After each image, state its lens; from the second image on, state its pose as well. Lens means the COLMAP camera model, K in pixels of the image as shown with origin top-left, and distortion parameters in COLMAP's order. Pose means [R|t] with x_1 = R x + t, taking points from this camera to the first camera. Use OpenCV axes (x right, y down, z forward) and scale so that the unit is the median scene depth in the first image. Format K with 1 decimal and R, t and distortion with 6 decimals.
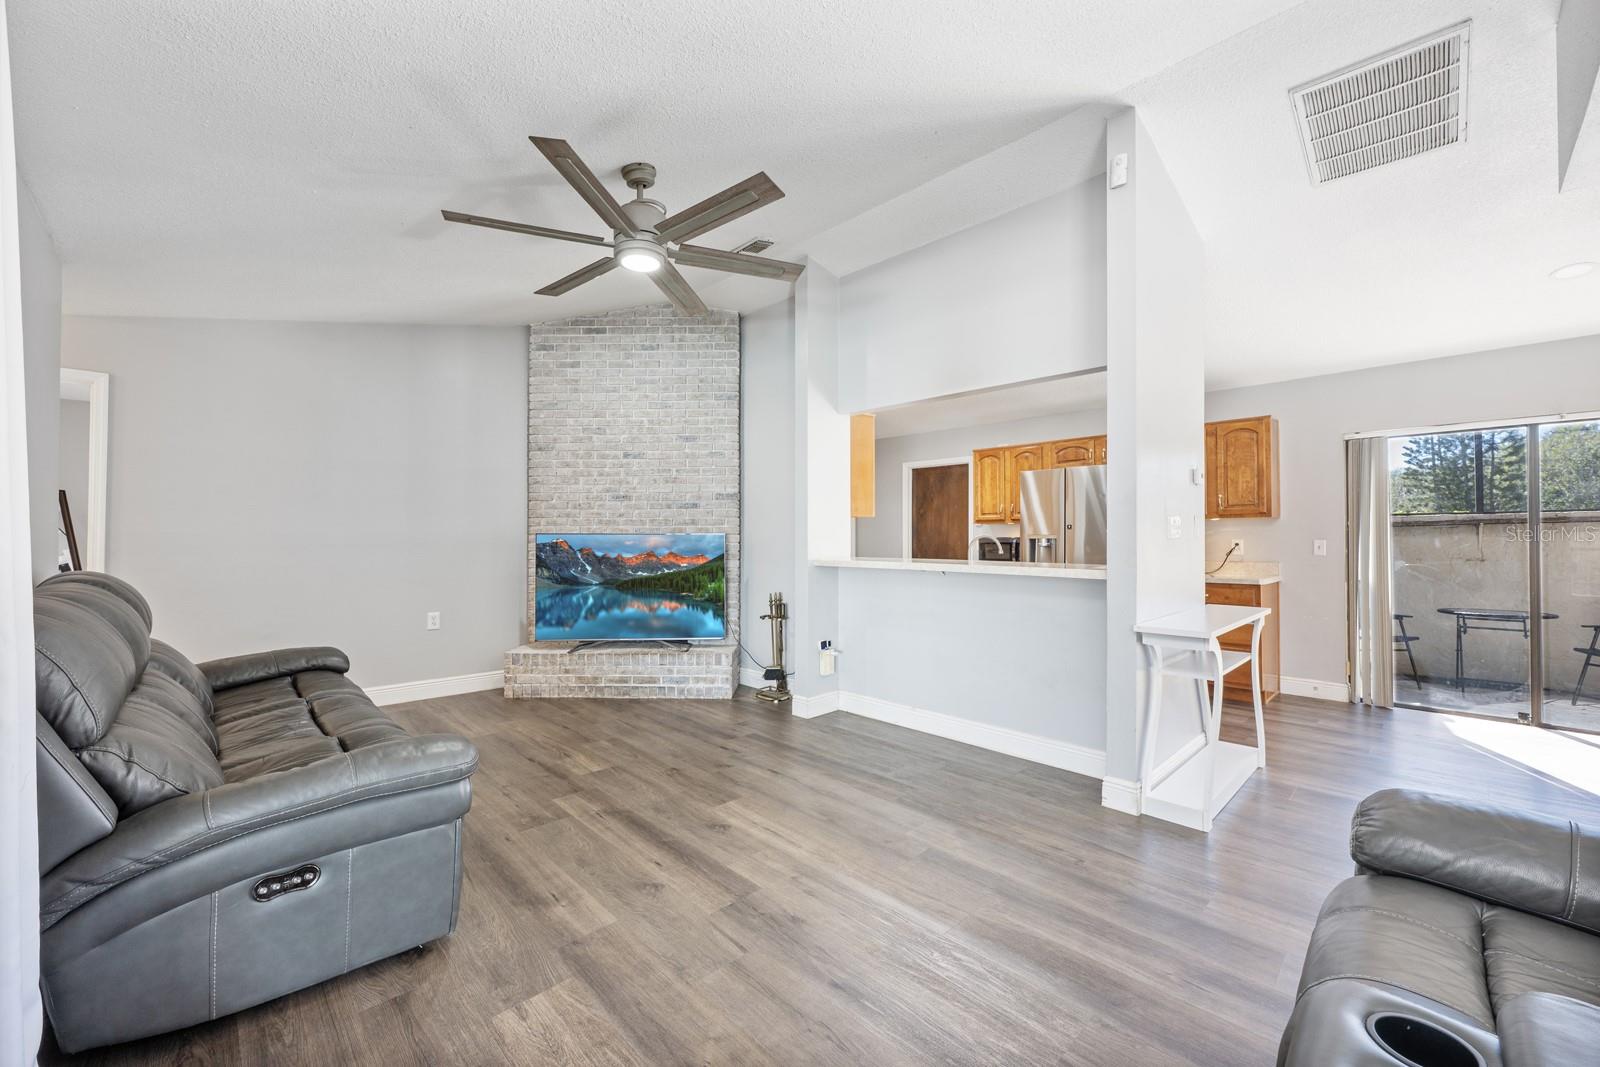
lens RADIAL K [[636.3, 0, 797.7], [0, 636.3, 533.6], [0, 0, 1]] dist [-0.001773, 0.000419]
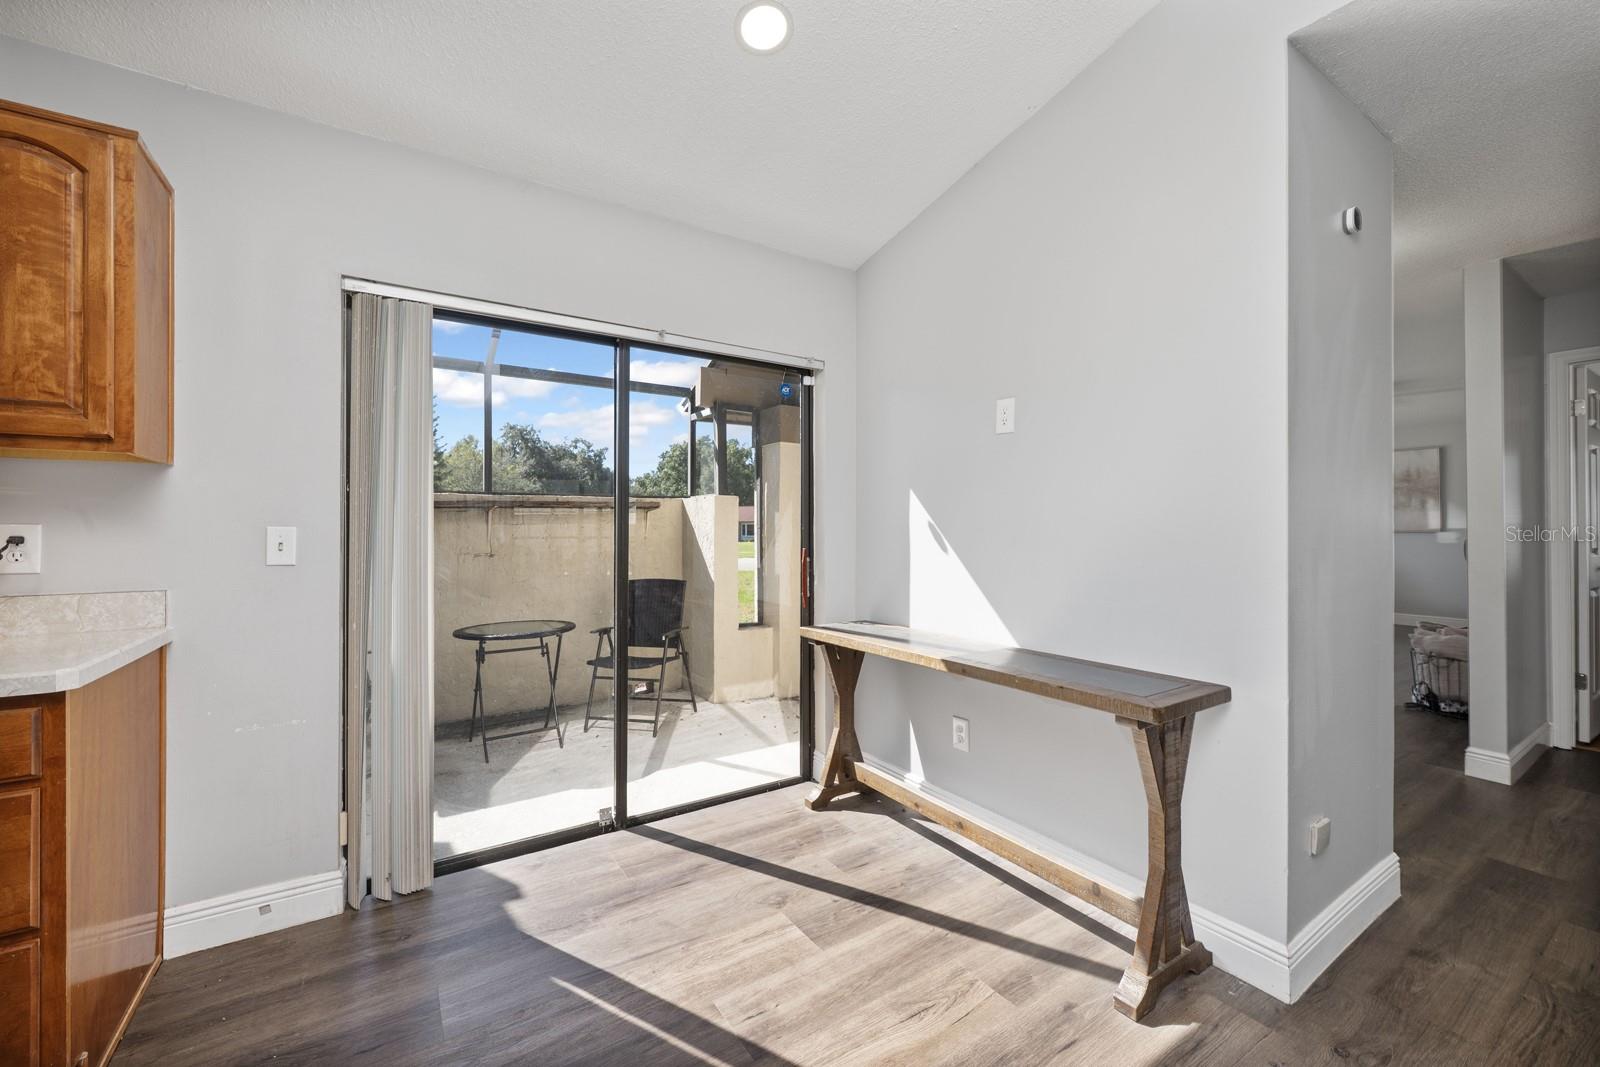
lens RADIAL K [[636.3, 0, 798.6], [0, 636.3, 528.3], [0, 0, 1]] dist [-0.001773, 0.000419]
pose [[0.193759, 0.005363, 0.981035, 0.475110], [-0.017087, 0.999852, -0.002091, 0.005962], [-0.980900, -0.016357, 0.193822, 0.582698]]
